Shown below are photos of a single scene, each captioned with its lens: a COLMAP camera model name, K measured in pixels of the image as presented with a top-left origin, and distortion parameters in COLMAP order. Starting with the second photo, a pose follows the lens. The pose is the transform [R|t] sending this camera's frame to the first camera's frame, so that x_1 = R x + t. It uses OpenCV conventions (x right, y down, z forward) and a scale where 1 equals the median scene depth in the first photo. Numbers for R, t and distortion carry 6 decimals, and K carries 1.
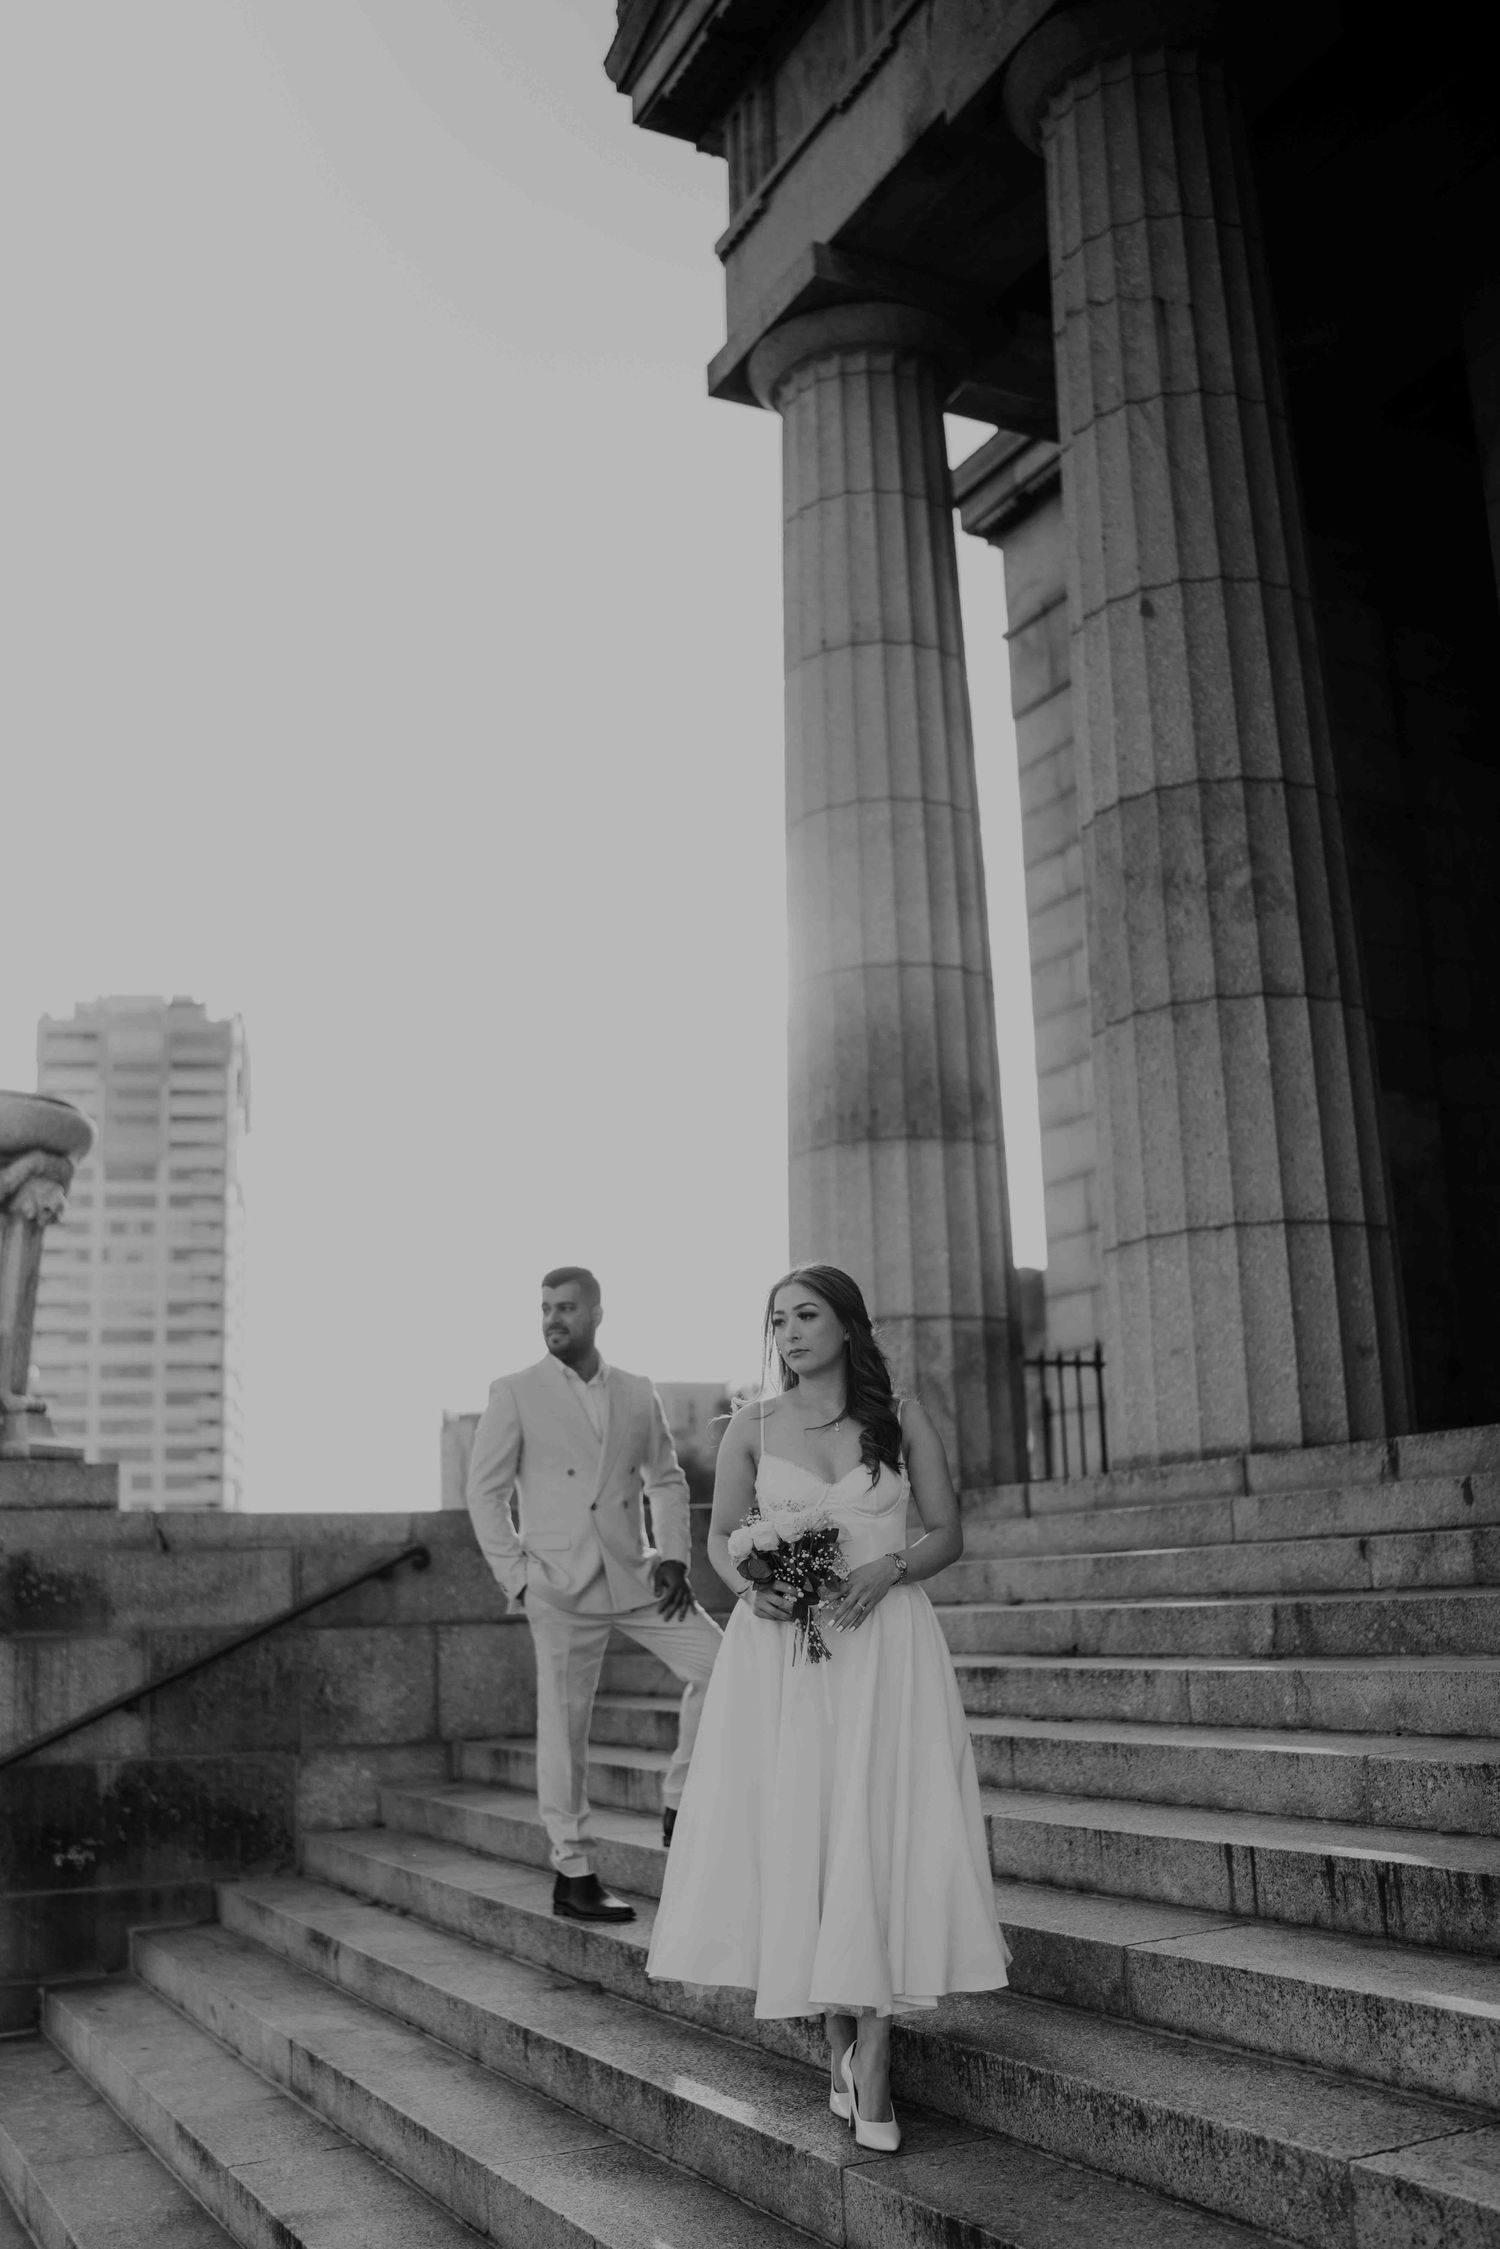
lens RADIAL K [[2130.9, 0, 771.7], [0, 2130.9, 1129.8], [0, 0, 1]] dist [-0.144527, -0.009195]
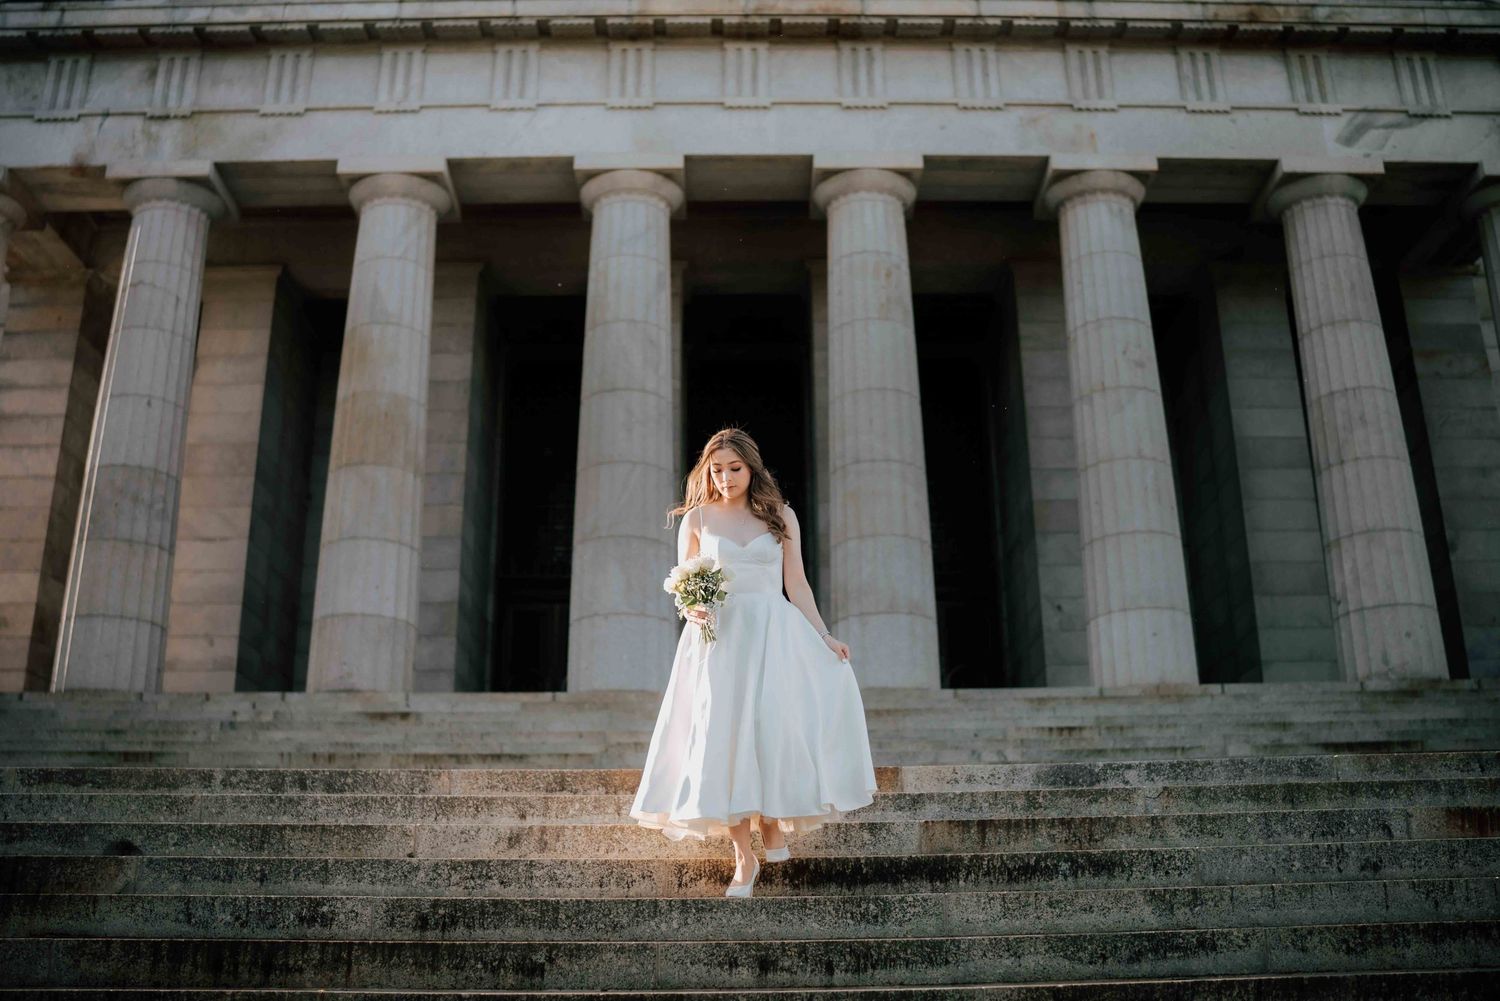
lens RADIAL K [[1541.2, 0, 751.2], [0, 1541.2, 460.3], [0, 0, 1]] dist [-0.193576, 0.206656]
pose [[0.445852, 0.336375, 0.829499, -1.041708], [-0.194059, 0.940987, -0.277279, 0.215144], [-0.873818, -0.037346, 0.484818, -0.657569]]
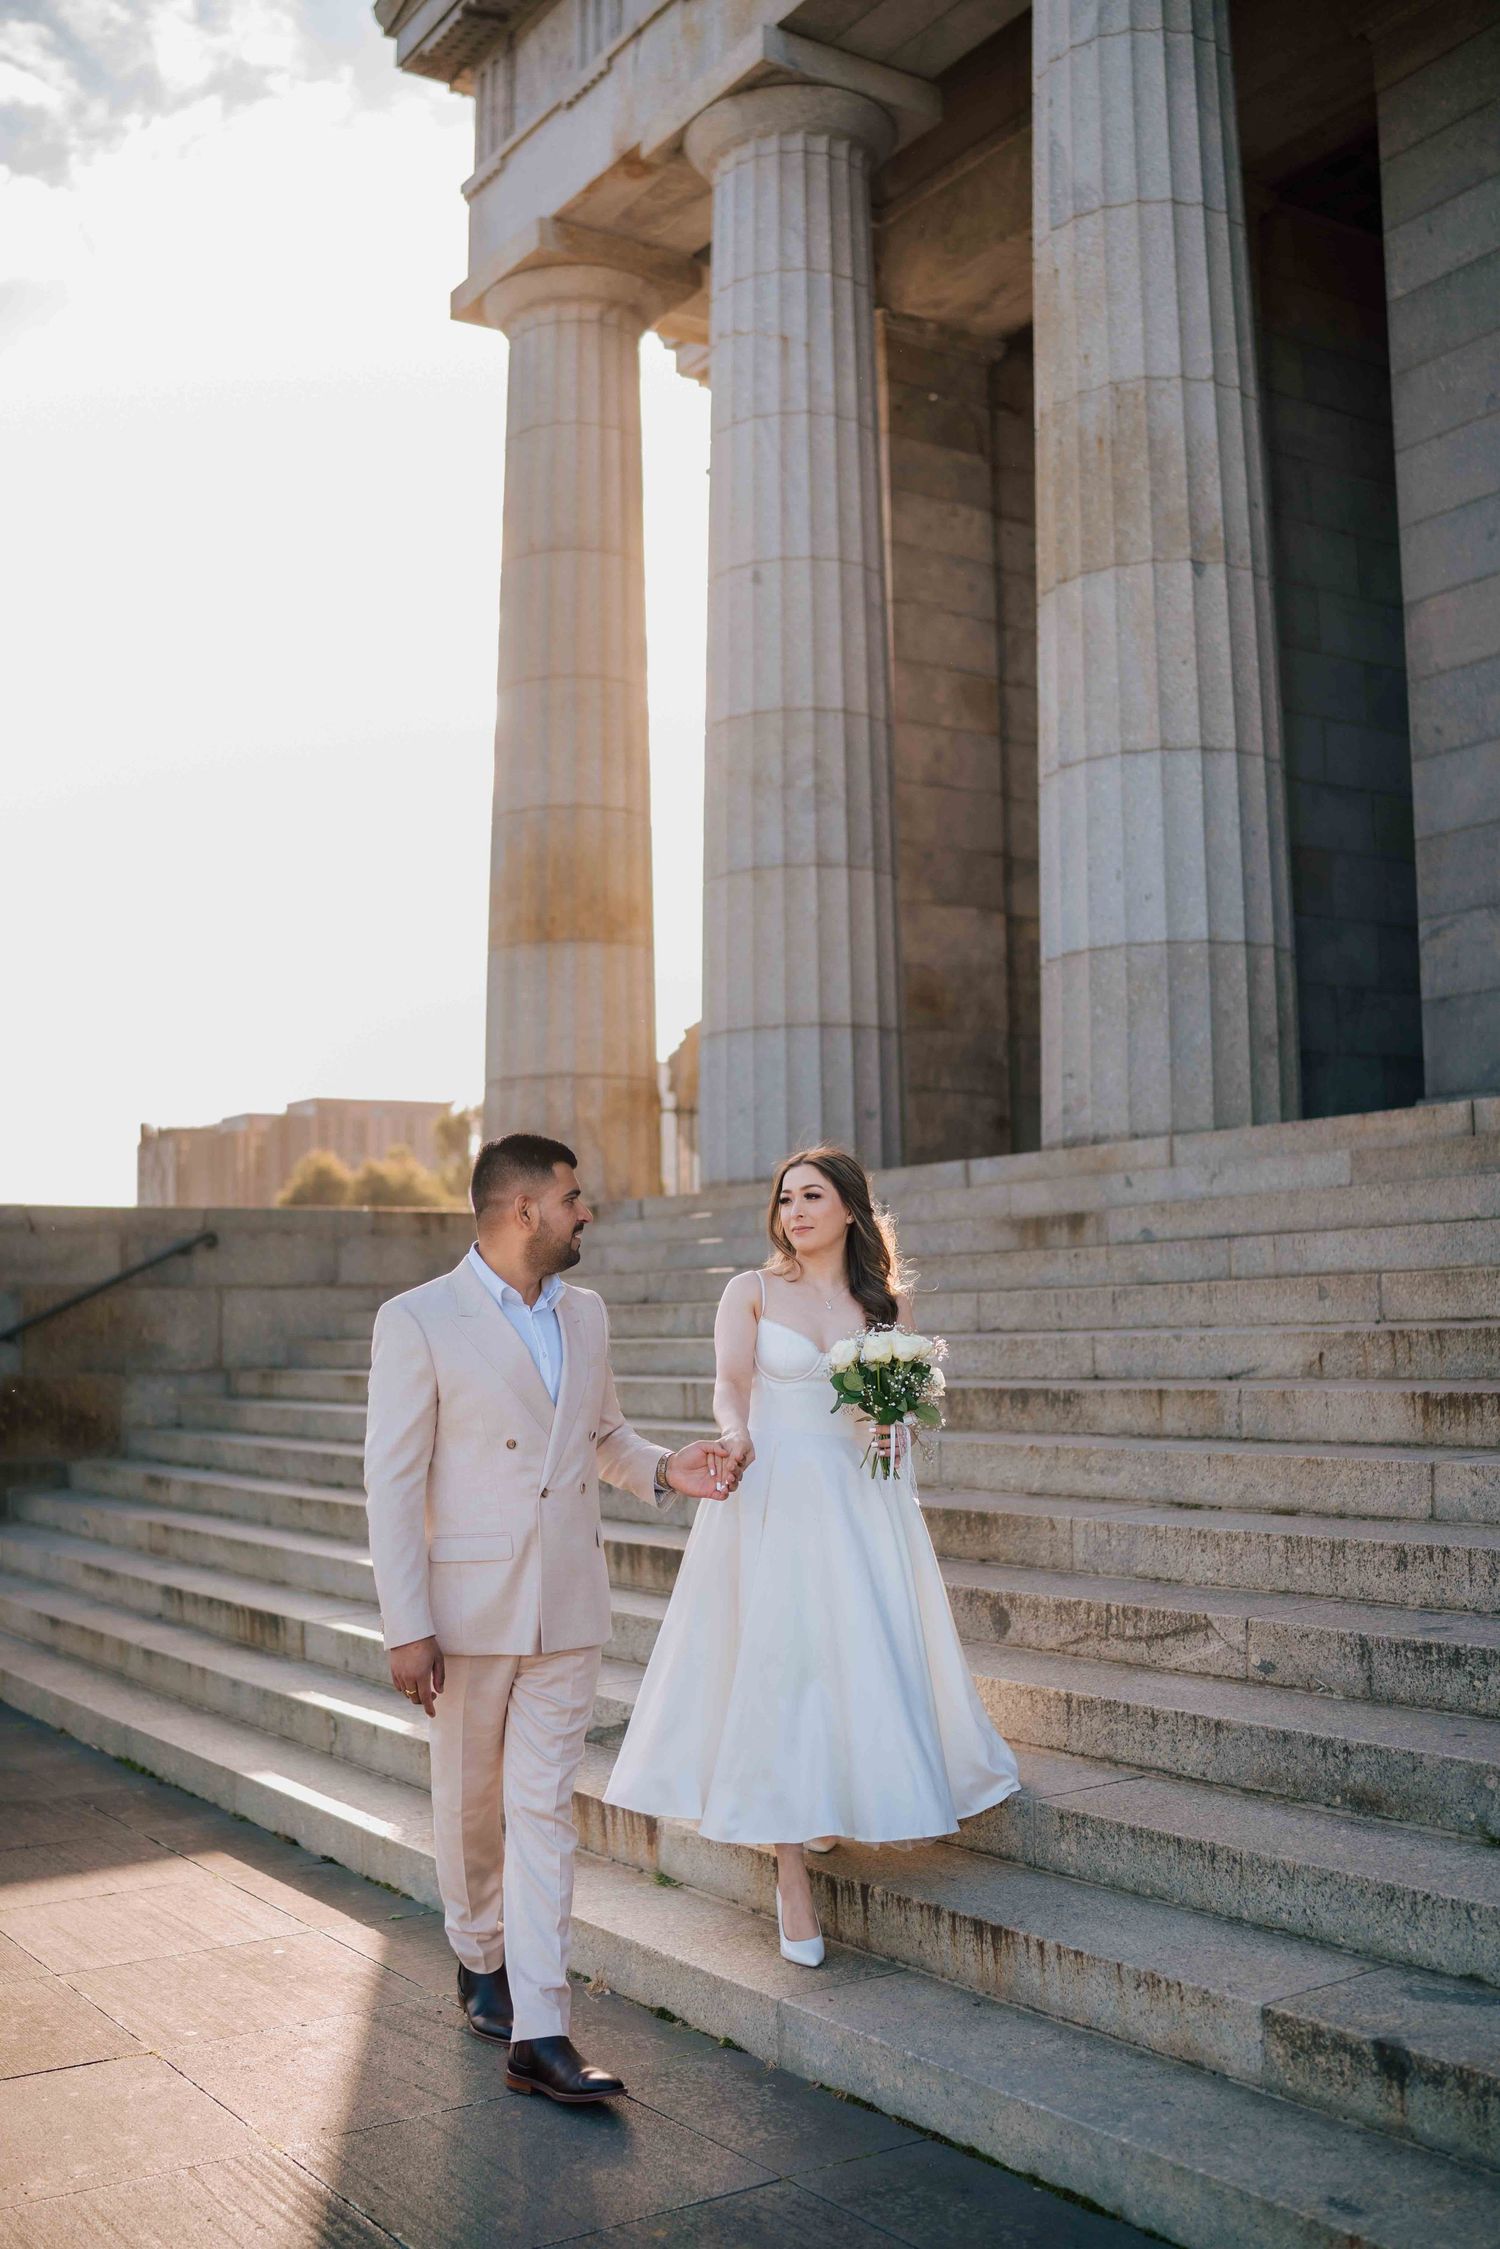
lens RADIAL K [[2271.4, 0, 745.1], [0, 2271.4, 1058.6], [0, 0, 1]] dist [-0.131194, 0.076940]
pose [[0.993573, 0.034686, 0.107747, 0.020009], [-0.044761, 0.994703, 0.092538, -0.064537], [-0.103967, -0.096766, 0.989862, -0.469387]]
